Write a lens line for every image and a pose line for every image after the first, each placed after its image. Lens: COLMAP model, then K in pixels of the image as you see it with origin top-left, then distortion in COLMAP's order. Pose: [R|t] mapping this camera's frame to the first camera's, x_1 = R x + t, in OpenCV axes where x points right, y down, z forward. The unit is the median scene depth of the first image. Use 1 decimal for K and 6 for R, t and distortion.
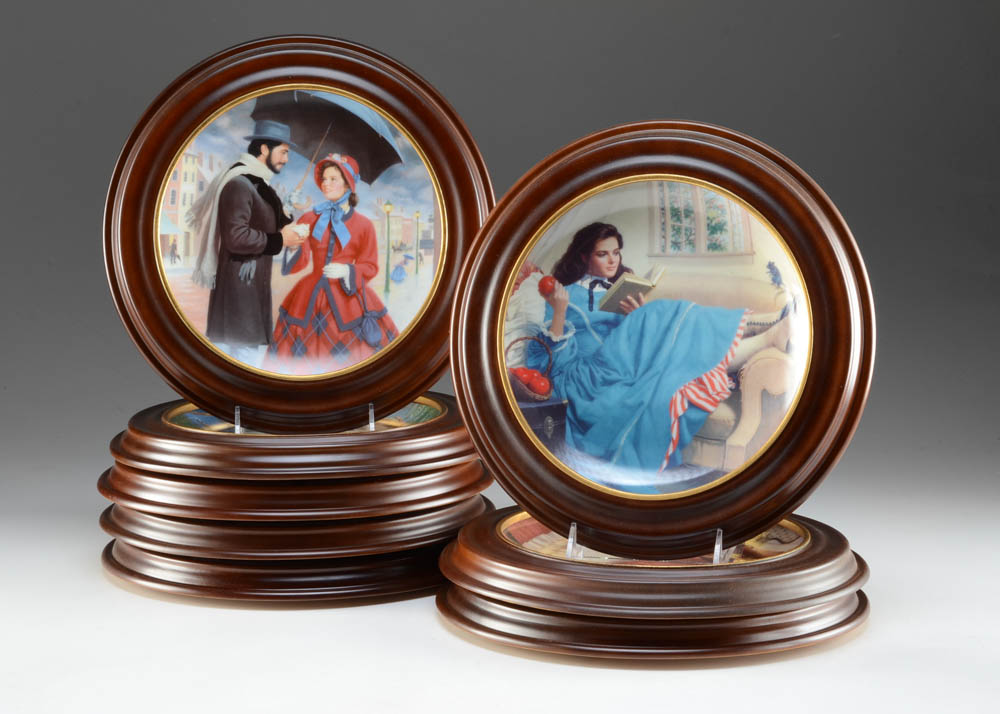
lens RADIAL K [[2137.1, 0, 498.9], [0, 2137.1, 358.1], [0, 0, 1]] dist [-0.004106, 0.000000]
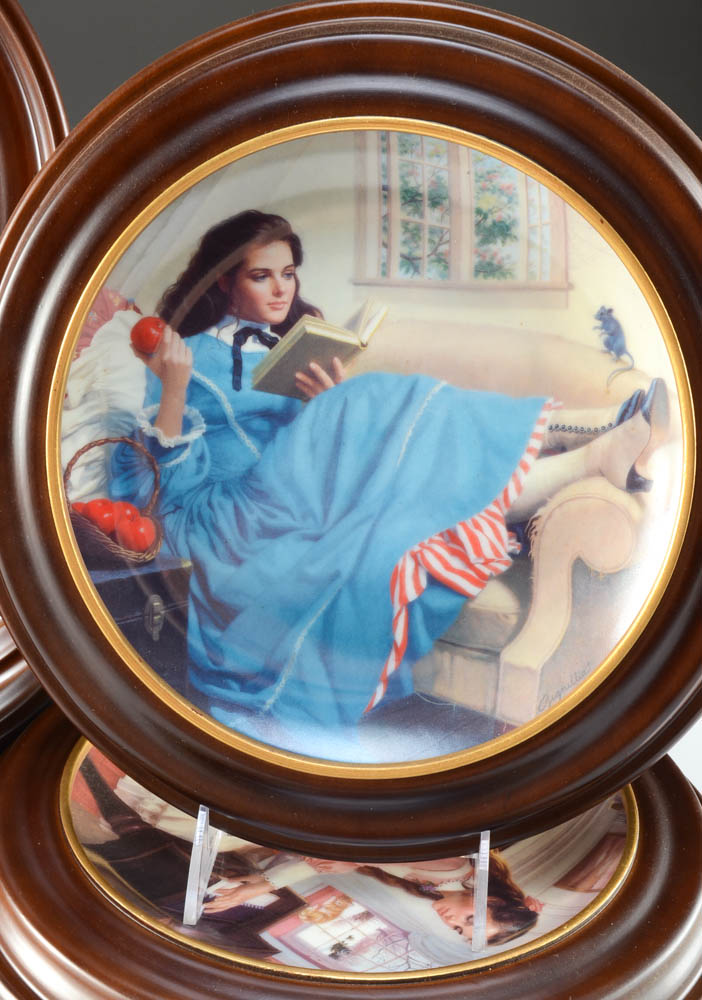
lens RADIAL K [[1590.1, 0, 356.7], [0, 1590.1, 499.0], [0, 0, 1]] dist [0.020073, 0.000000]
pose [[0.993474, -0.008957, 0.113711, 0.028023], [-0.017554, 0.973029, 0.230015, -0.082615], [-0.112704, -0.230510, 0.966521, 0.624546]]
